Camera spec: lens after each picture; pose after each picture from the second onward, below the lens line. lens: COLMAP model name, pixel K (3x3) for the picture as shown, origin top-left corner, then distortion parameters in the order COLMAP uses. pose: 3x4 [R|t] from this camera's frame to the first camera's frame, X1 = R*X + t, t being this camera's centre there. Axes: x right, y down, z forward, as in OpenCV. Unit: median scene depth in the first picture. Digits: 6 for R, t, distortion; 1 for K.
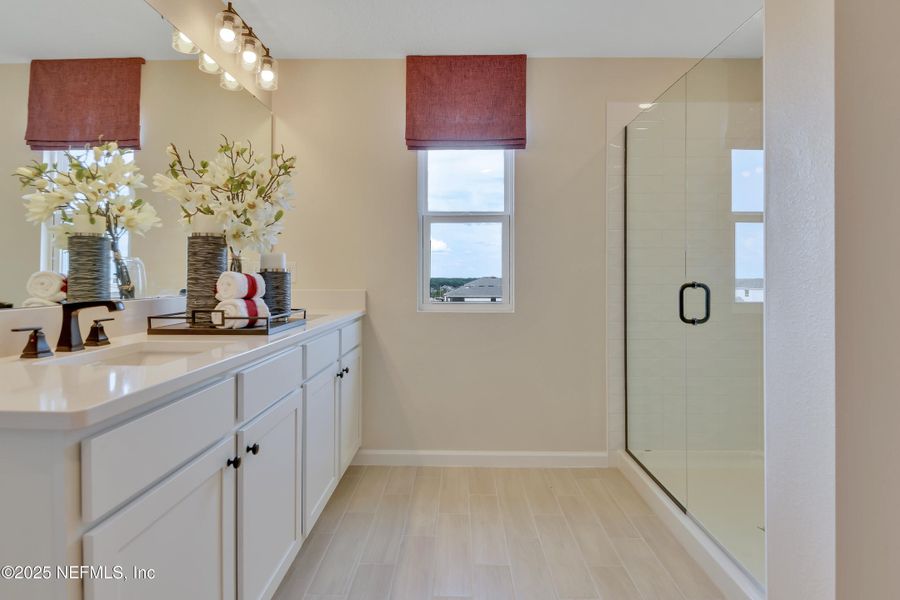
lens RADIAL K [[480.5, 0, 451.8], [0, 480.5, 272.9], [0, 0, 1]] dist [-0.012624, -0.000319]
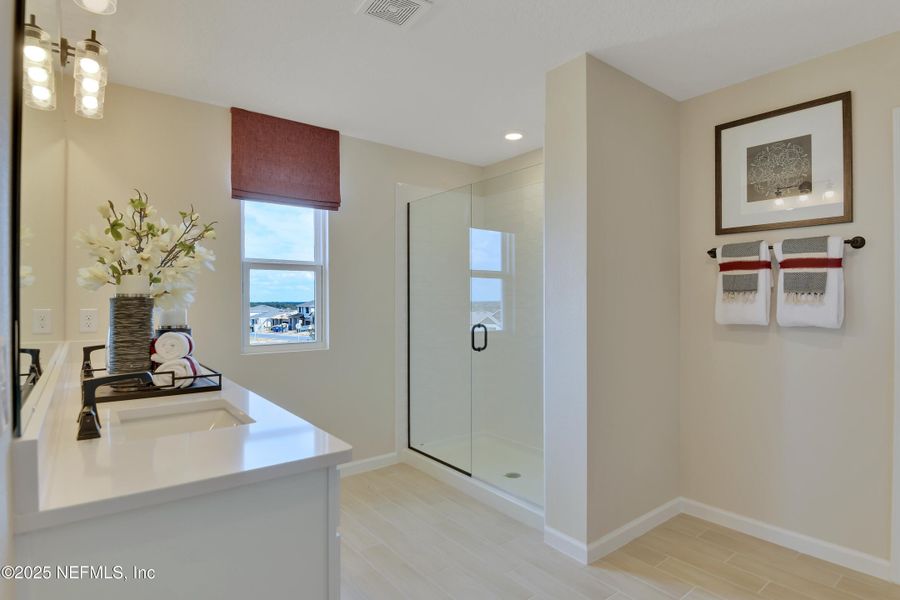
lens RADIAL K [[468.9, 0, 450.0], [0, 468.9, 300.0], [0, 0, 1]] dist [0.014797, -0.036652]
pose [[0.780968, -0.001060, 0.624570, -0.361028], [-0.003238, 0.999978, 0.005746, -0.045926], [-0.624562, -0.006510, 0.780948, -0.084012]]
